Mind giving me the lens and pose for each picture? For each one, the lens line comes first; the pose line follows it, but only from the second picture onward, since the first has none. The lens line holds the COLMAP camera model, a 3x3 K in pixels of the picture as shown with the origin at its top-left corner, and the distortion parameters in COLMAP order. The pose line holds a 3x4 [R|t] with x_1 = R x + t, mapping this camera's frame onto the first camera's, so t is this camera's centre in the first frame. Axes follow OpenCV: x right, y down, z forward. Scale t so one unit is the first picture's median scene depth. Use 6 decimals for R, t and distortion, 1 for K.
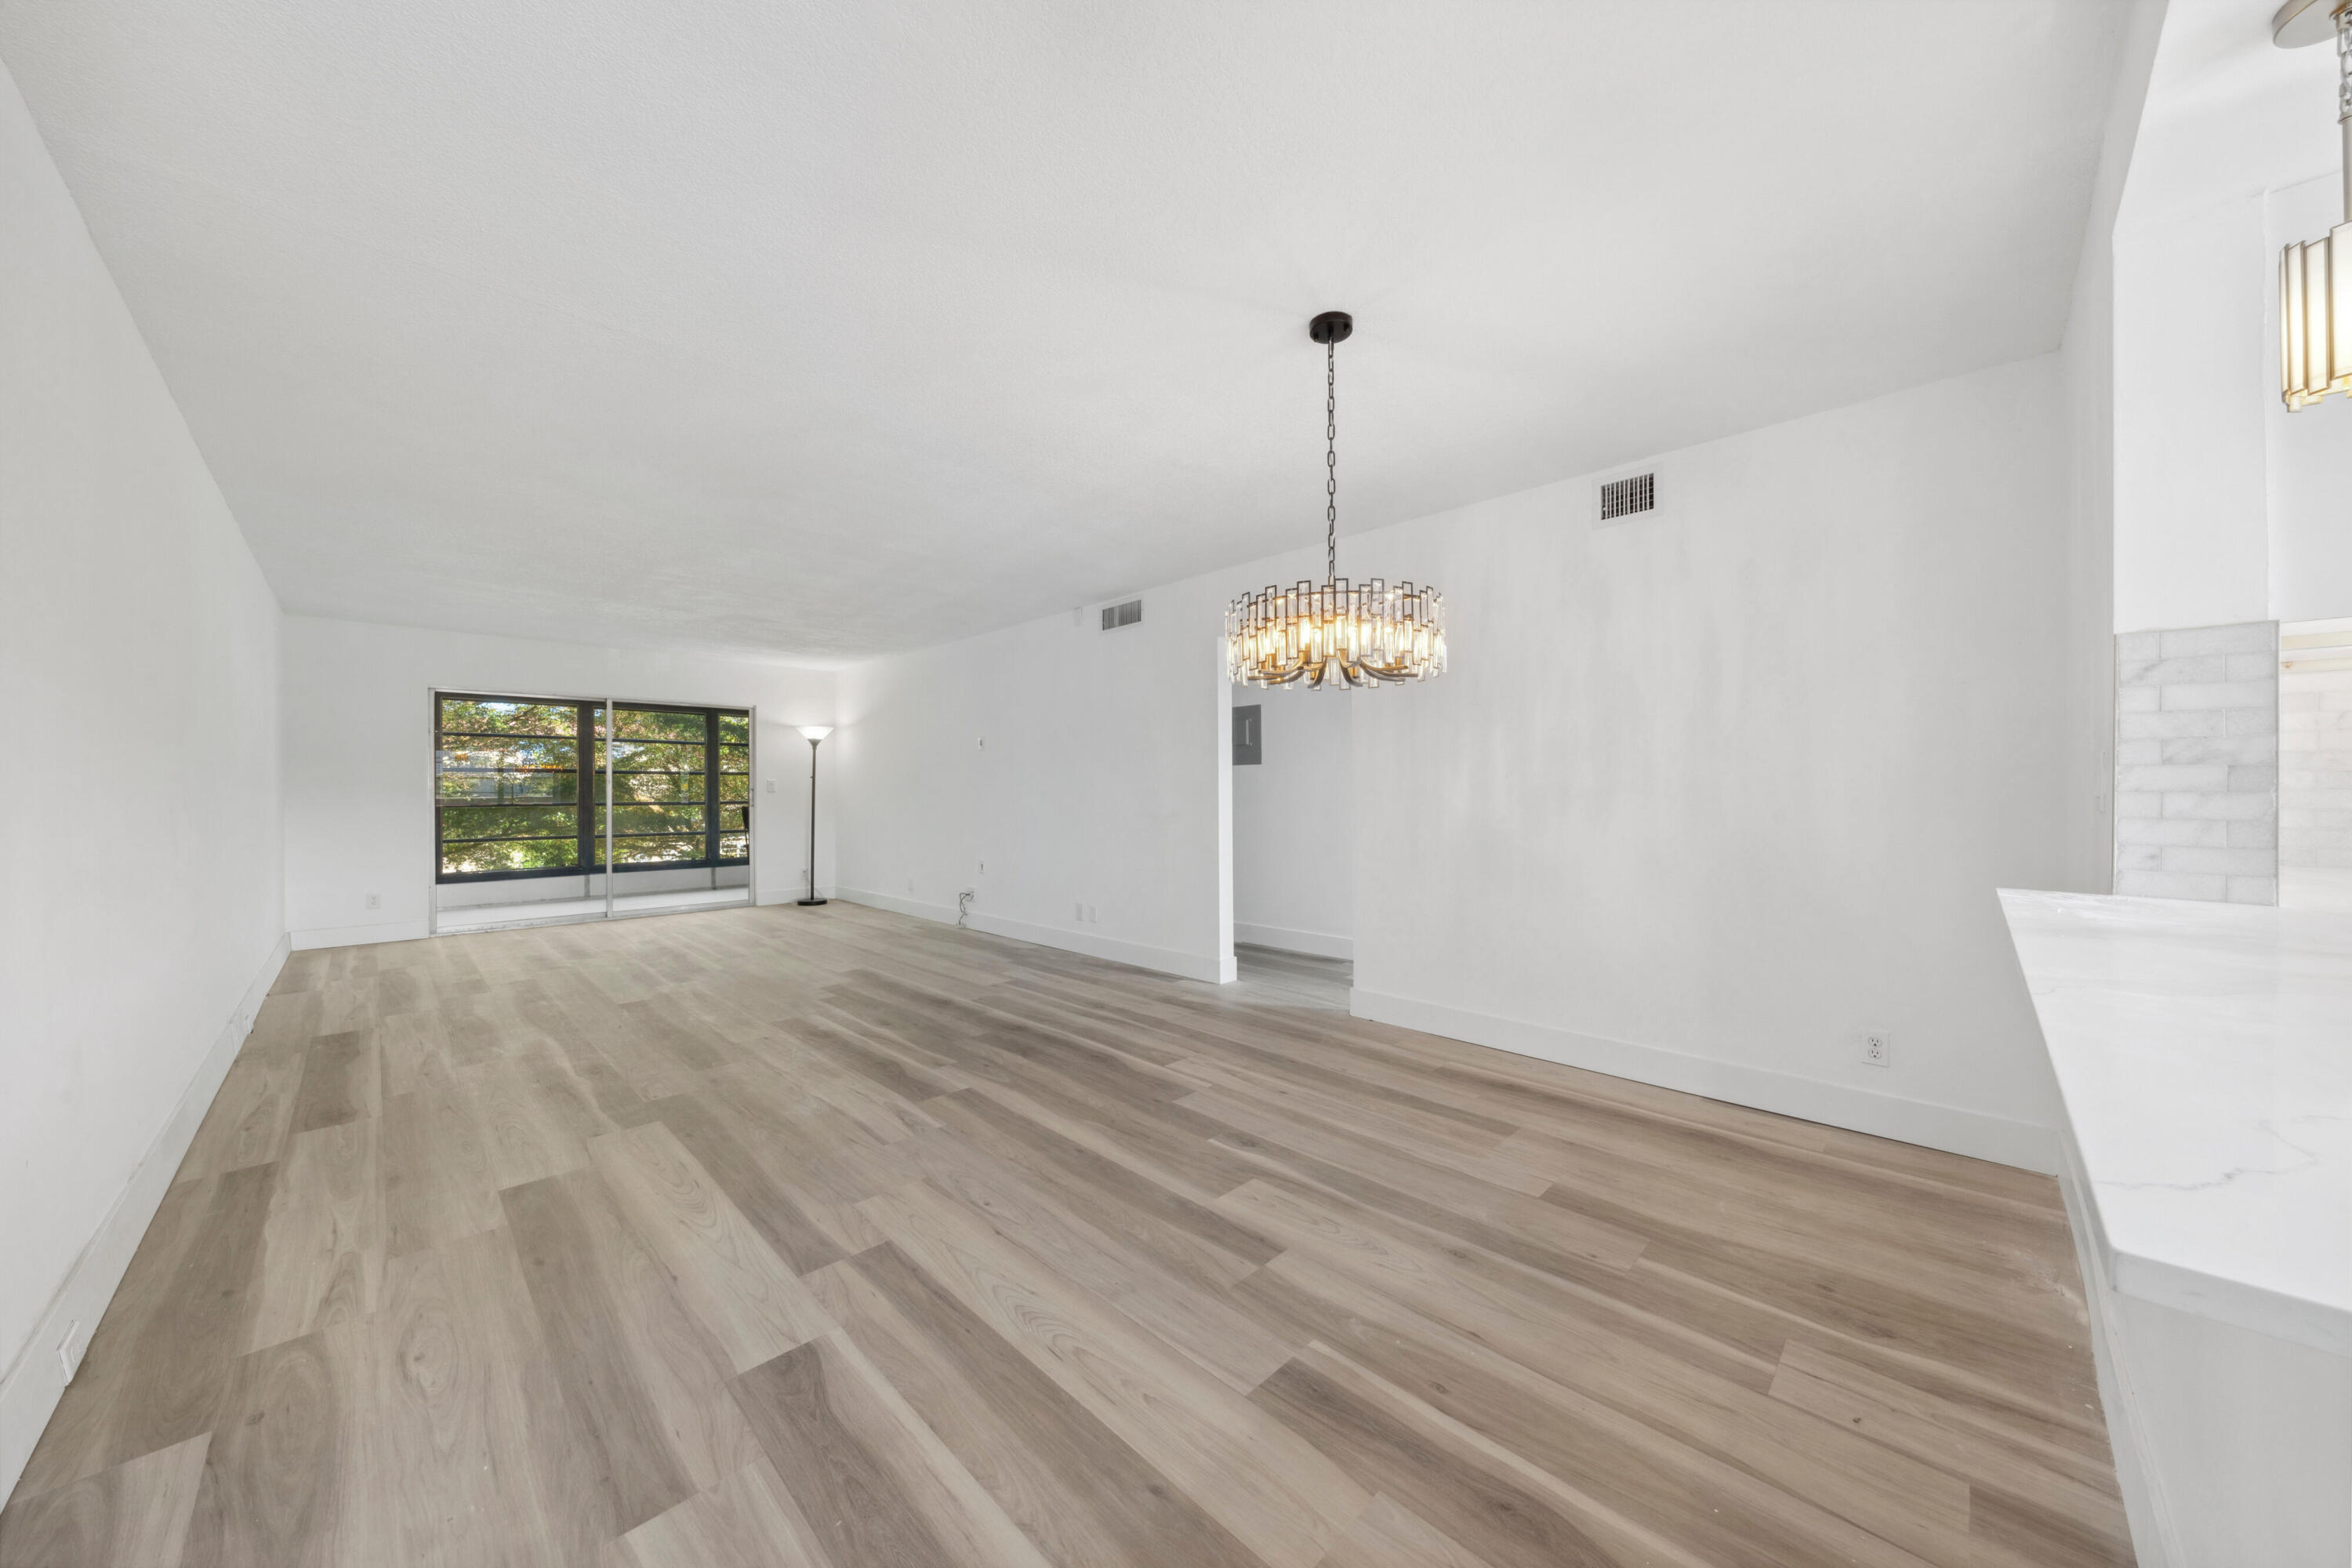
lens RADIAL K [[794.4, 0, 1184.3], [0, 794.4, 792.6], [0, 0, 1]] dist [0.000672, 0.000083]
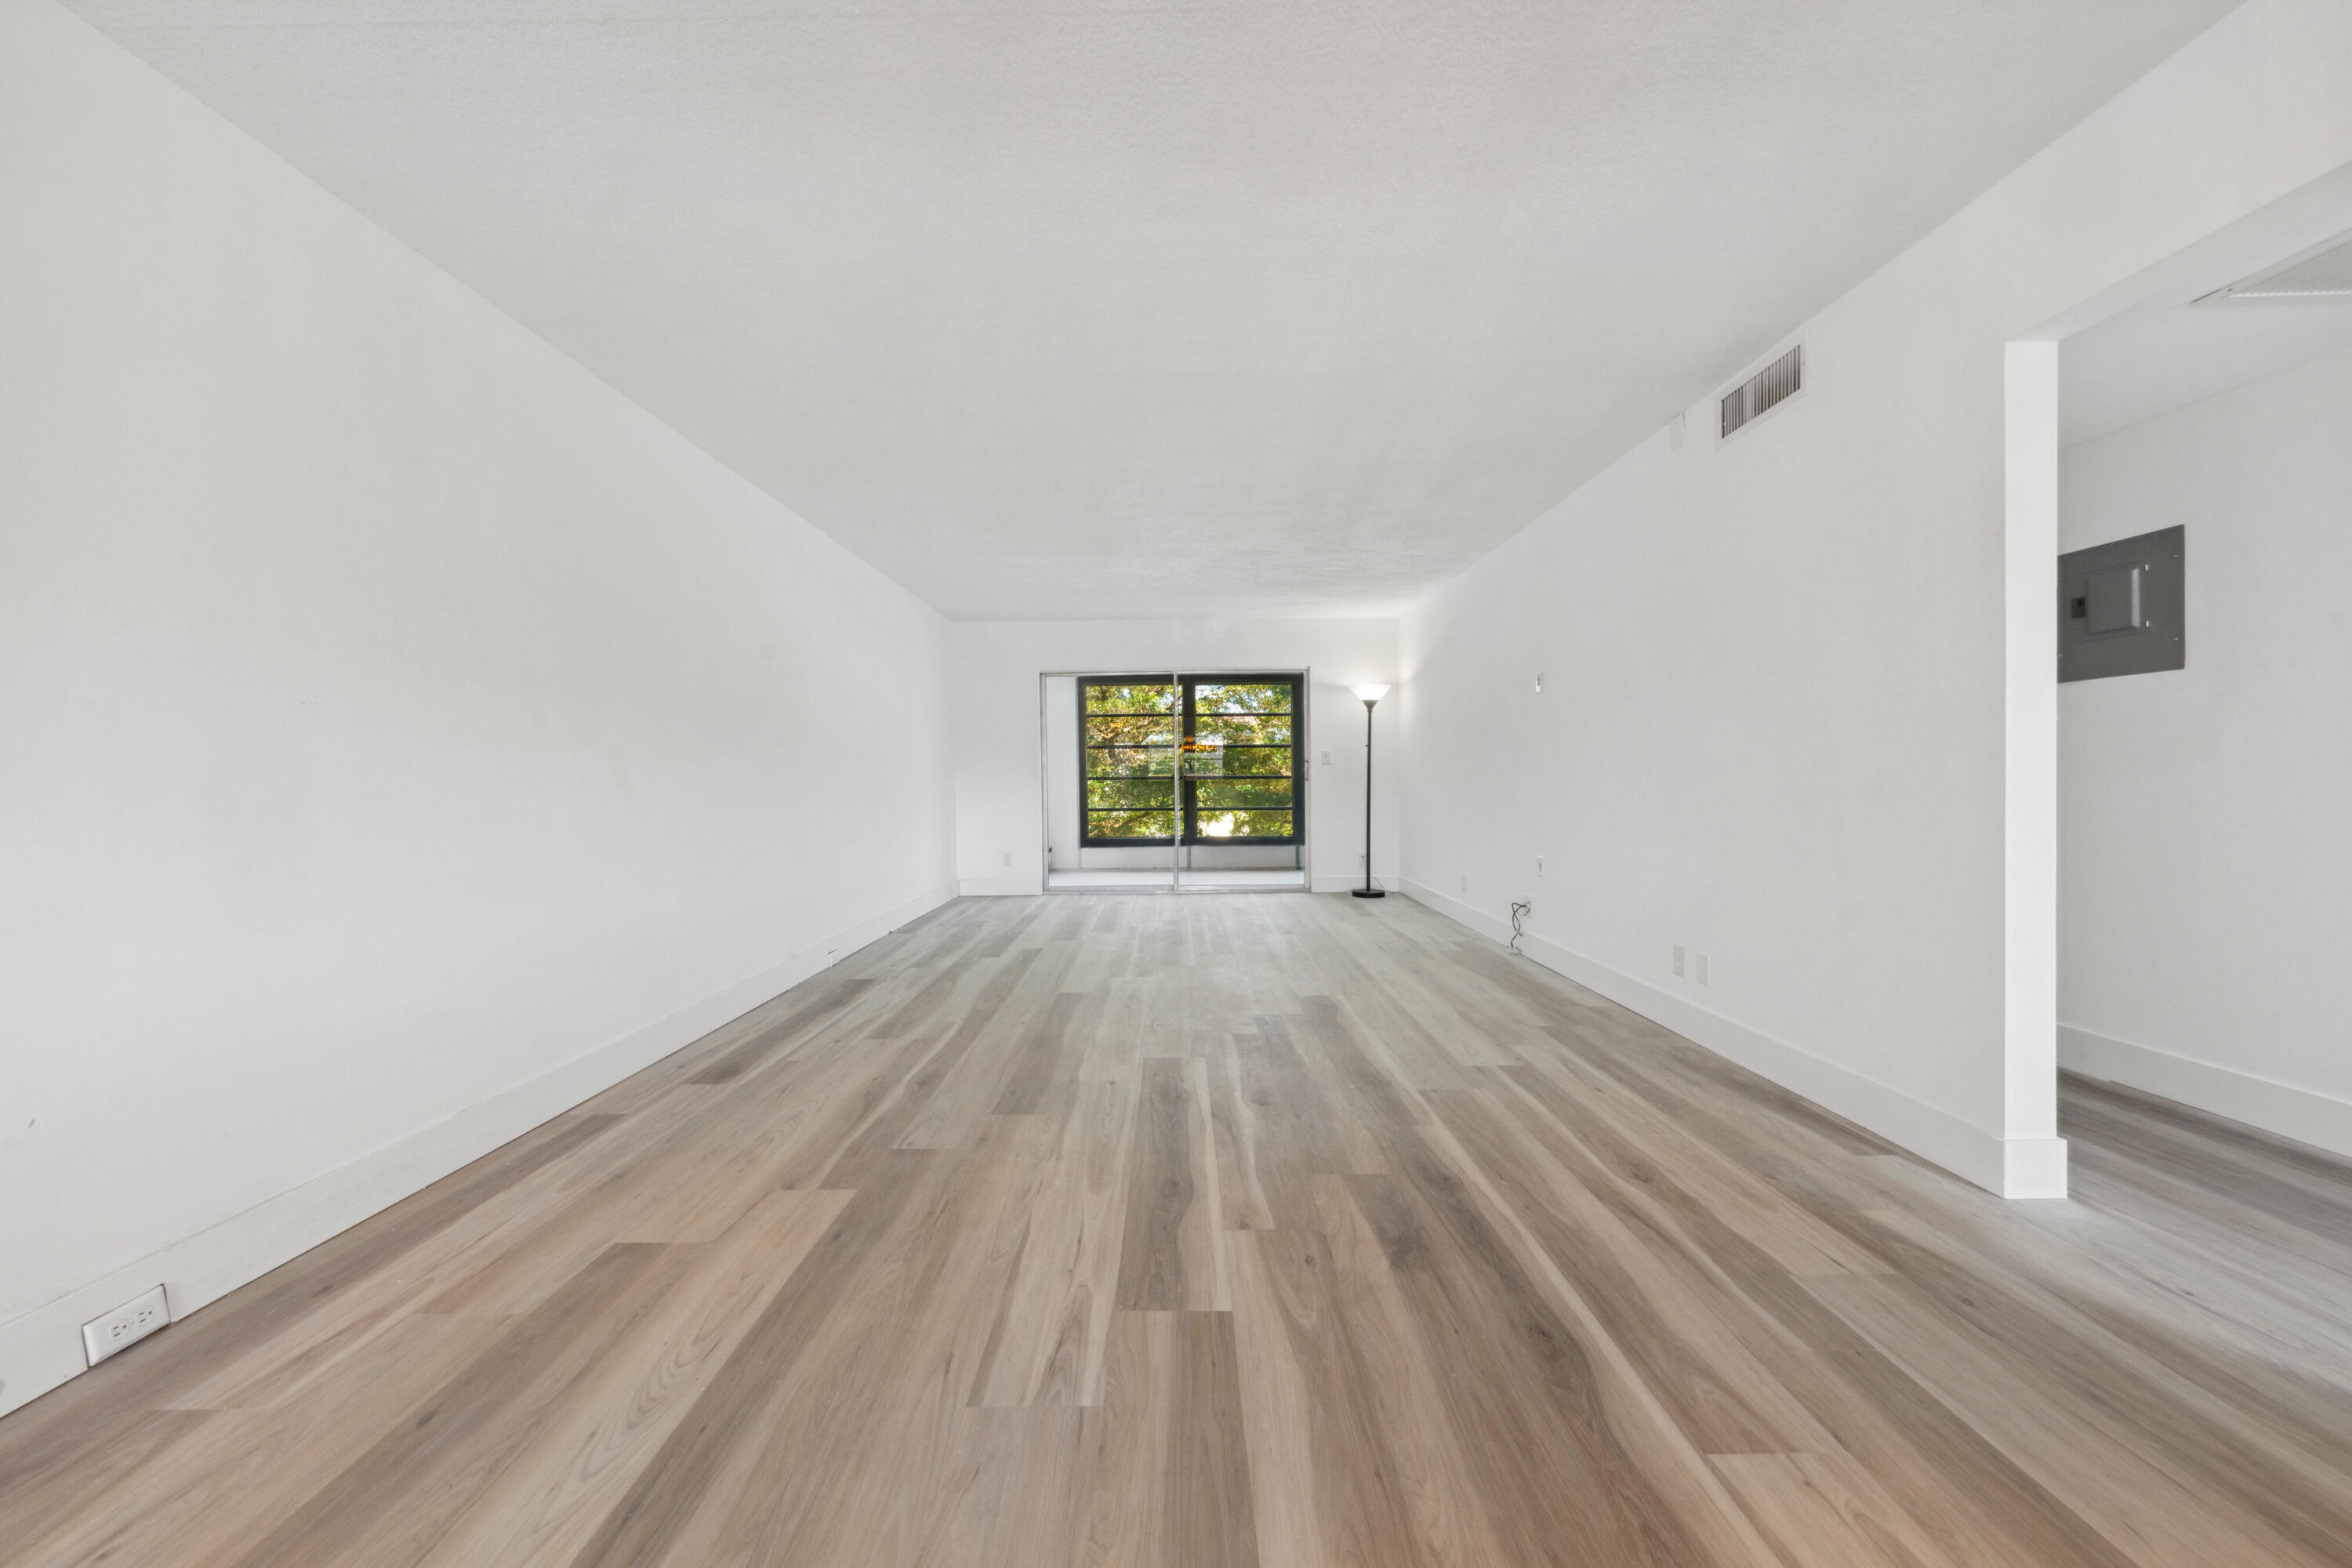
lens RADIAL K [[846.2, 0, 1177.0], [0, 846.2, 790.9], [0, 0, 1]] dist [-0.002005, -0.000206]
pose [[0.699360, 0.007599, -0.714730, 0.069760], [0.006064, 0.999844, 0.016564, 0.028052], [0.714744, -0.015919, 0.699205, 0.499721]]
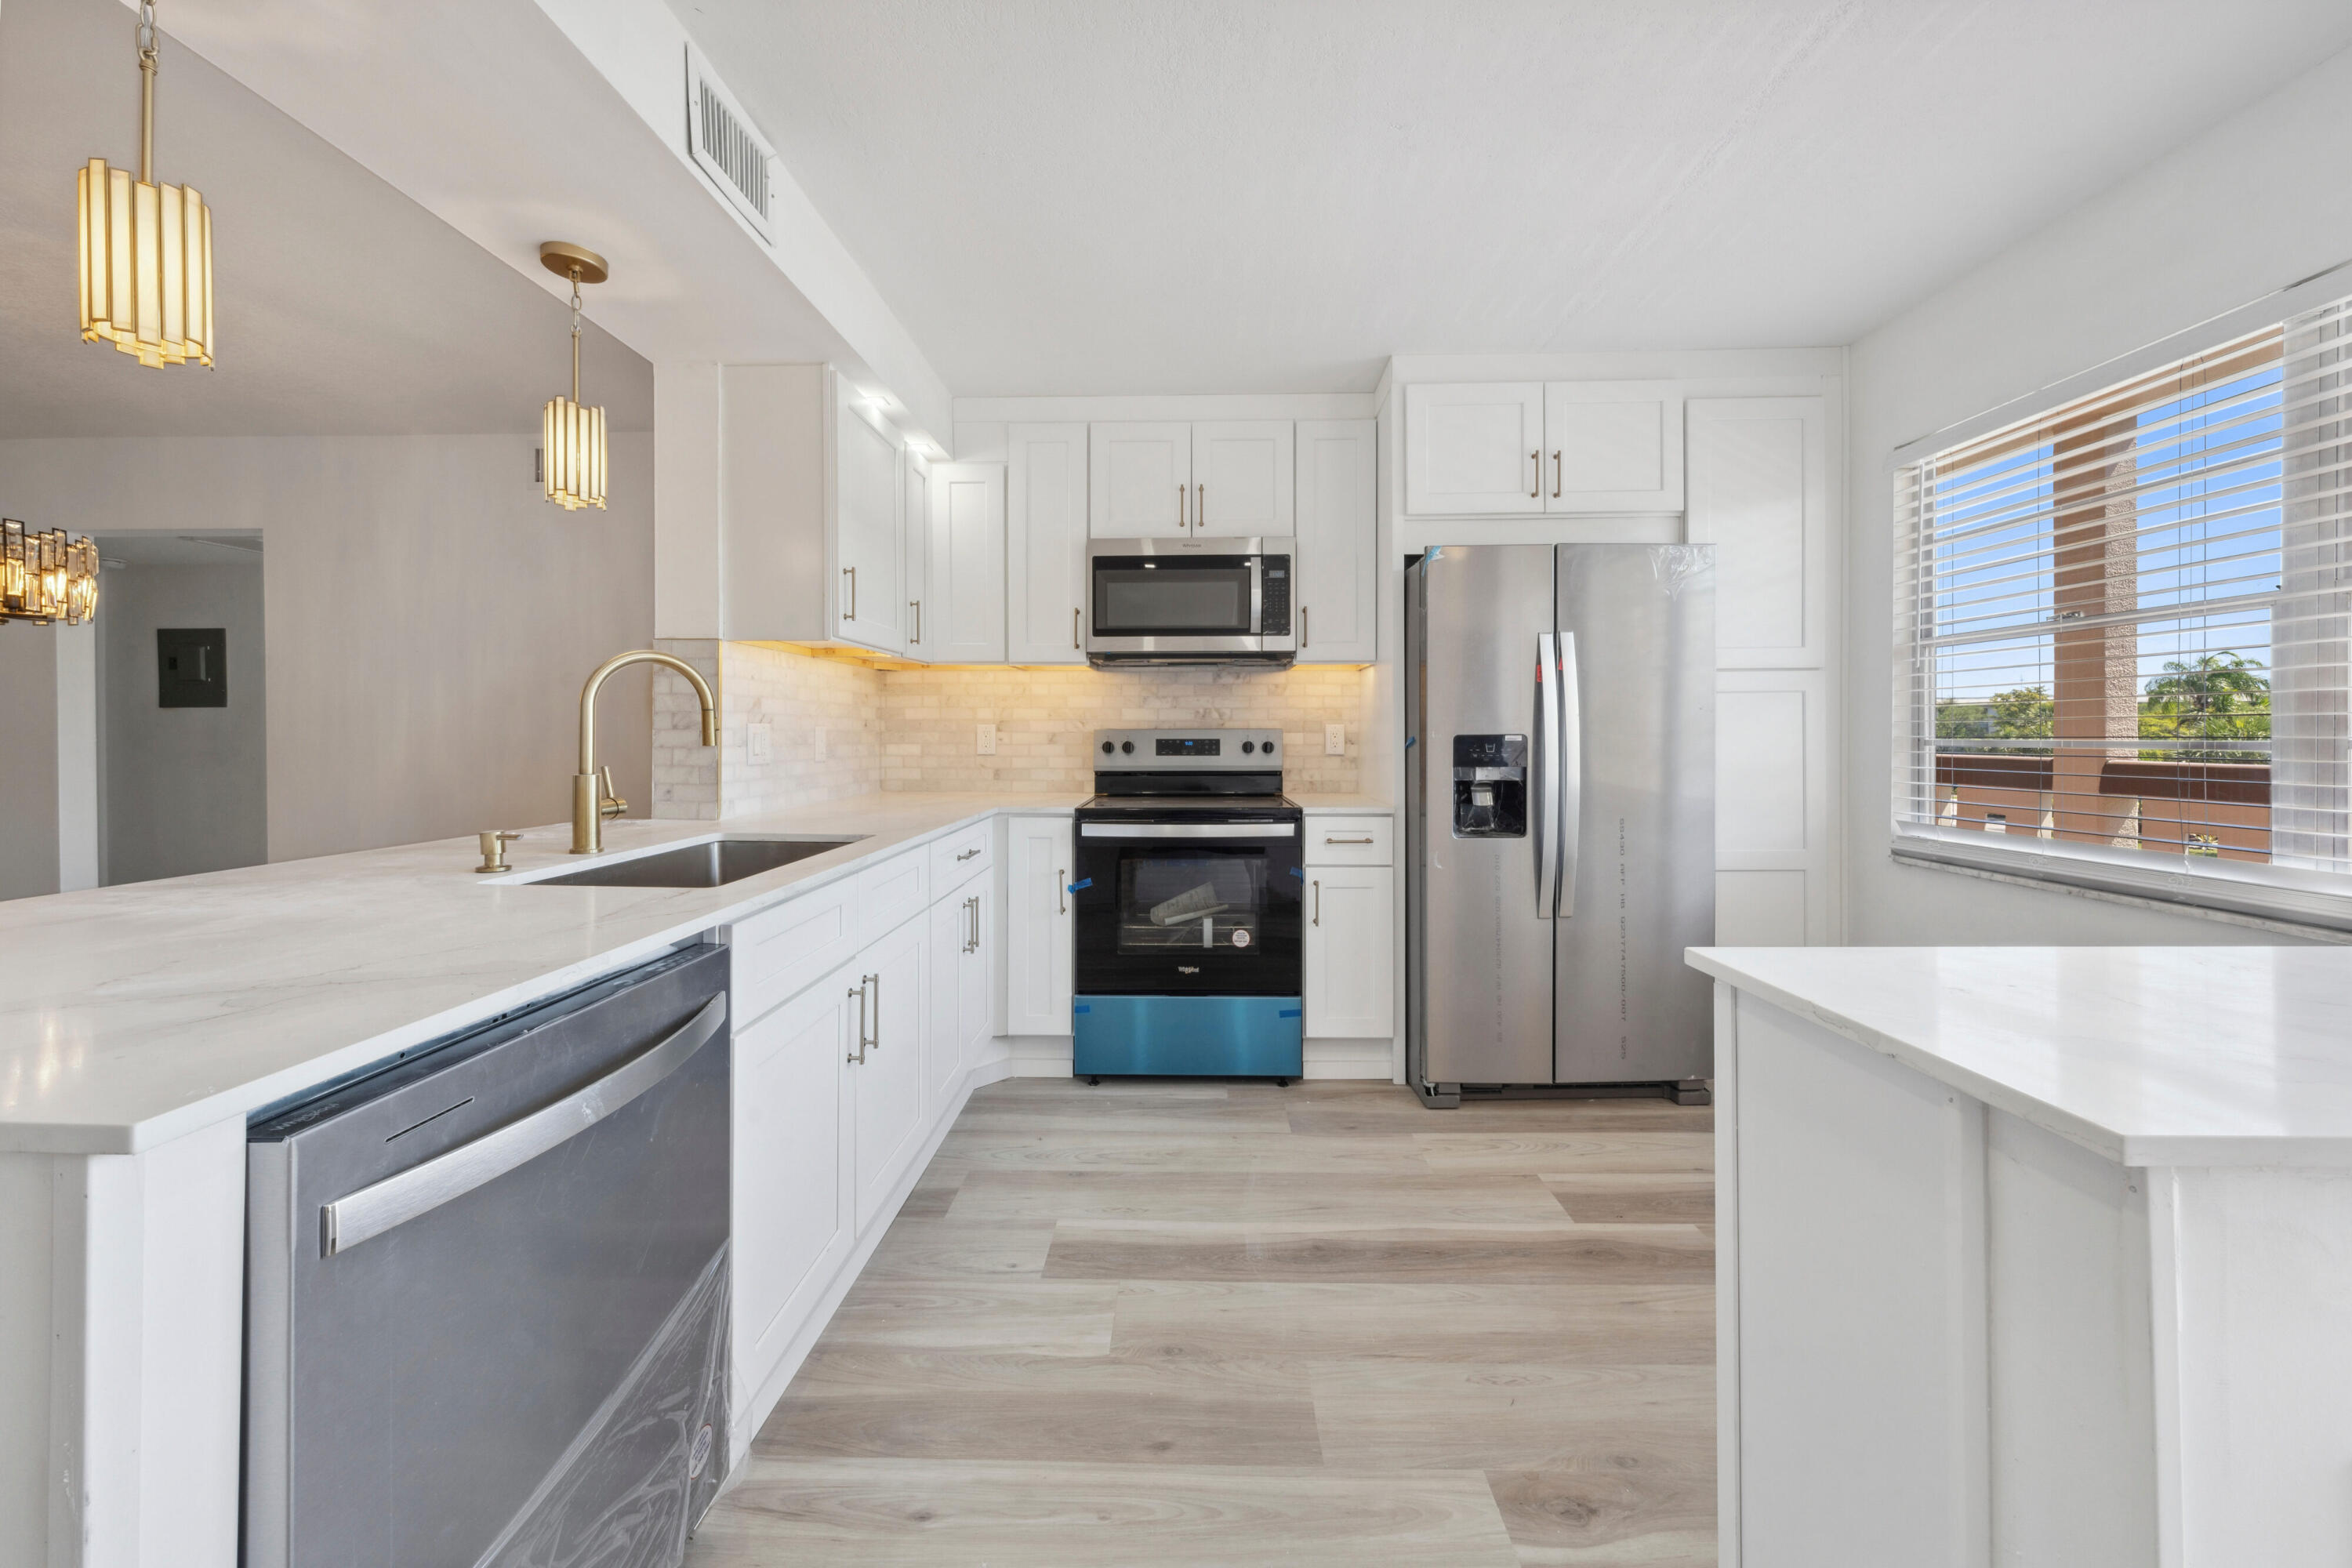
lens RADIAL K [[834.3, 0, 1178.5], [0, 834.3, 748.3], [0, 0, 1]] dist [-0.000406, 0.000021]
pose [[0.734261, -0.004069, 0.678855, 0.343535], [0.001087, 0.999988, 0.004819, -0.002564], [-0.678867, -0.002800, 0.734256, -0.314068]]
